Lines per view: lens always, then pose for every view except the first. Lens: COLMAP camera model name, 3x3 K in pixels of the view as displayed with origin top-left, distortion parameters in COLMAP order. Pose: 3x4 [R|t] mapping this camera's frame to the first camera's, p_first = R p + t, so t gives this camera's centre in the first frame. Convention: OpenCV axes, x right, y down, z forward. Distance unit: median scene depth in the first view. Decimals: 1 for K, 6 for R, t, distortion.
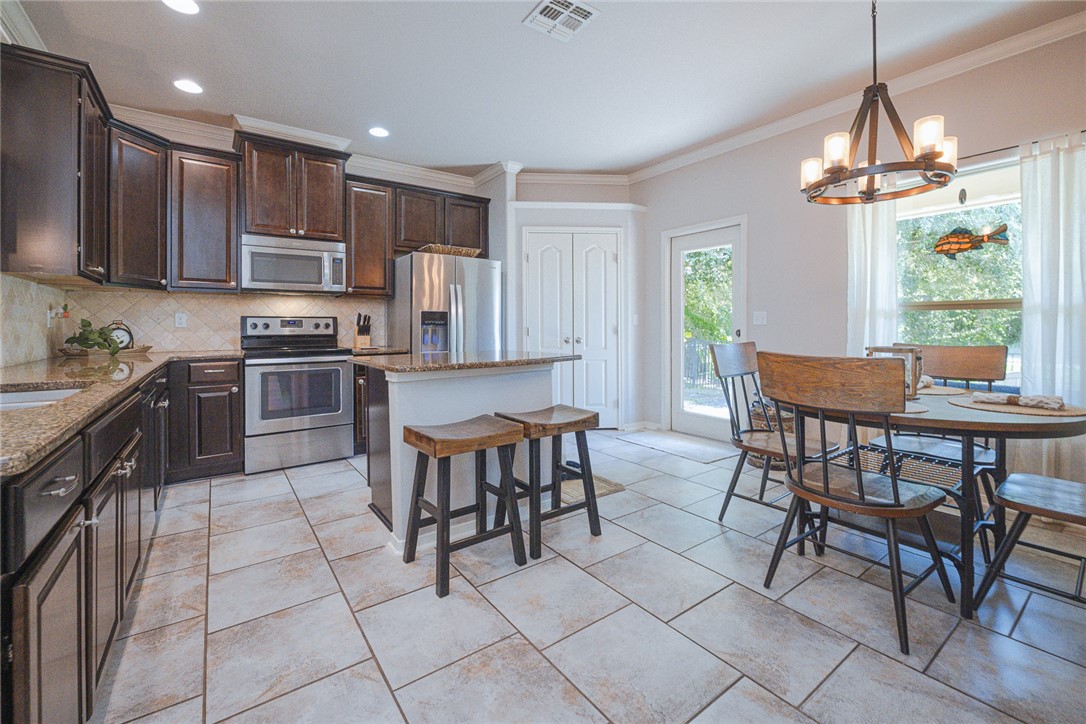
lens RADIAL K [[459.8, 0, 543.2], [0, 459.8, 324.2], [0, 0, 1]] dist [-0.001183, -0.000139]
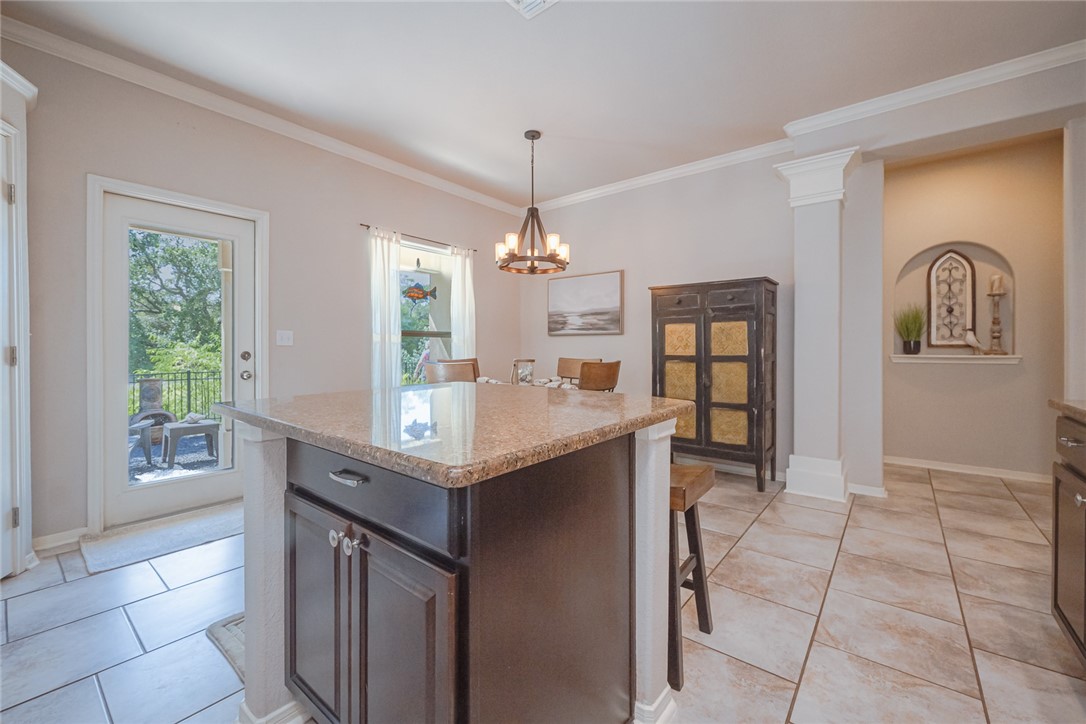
lens RADIAL K [[444.1, 0, 537.6], [0, 444.1, 346.1], [0, 0, 1]] dist [-0.001199, -0.000046]
pose [[-0.251984, 0.001558, 0.967730, -0.629367], [-0.001042, 0.999998, -0.001882, 0.003330], [-0.967731, -0.001482, -0.251982, 0.969554]]
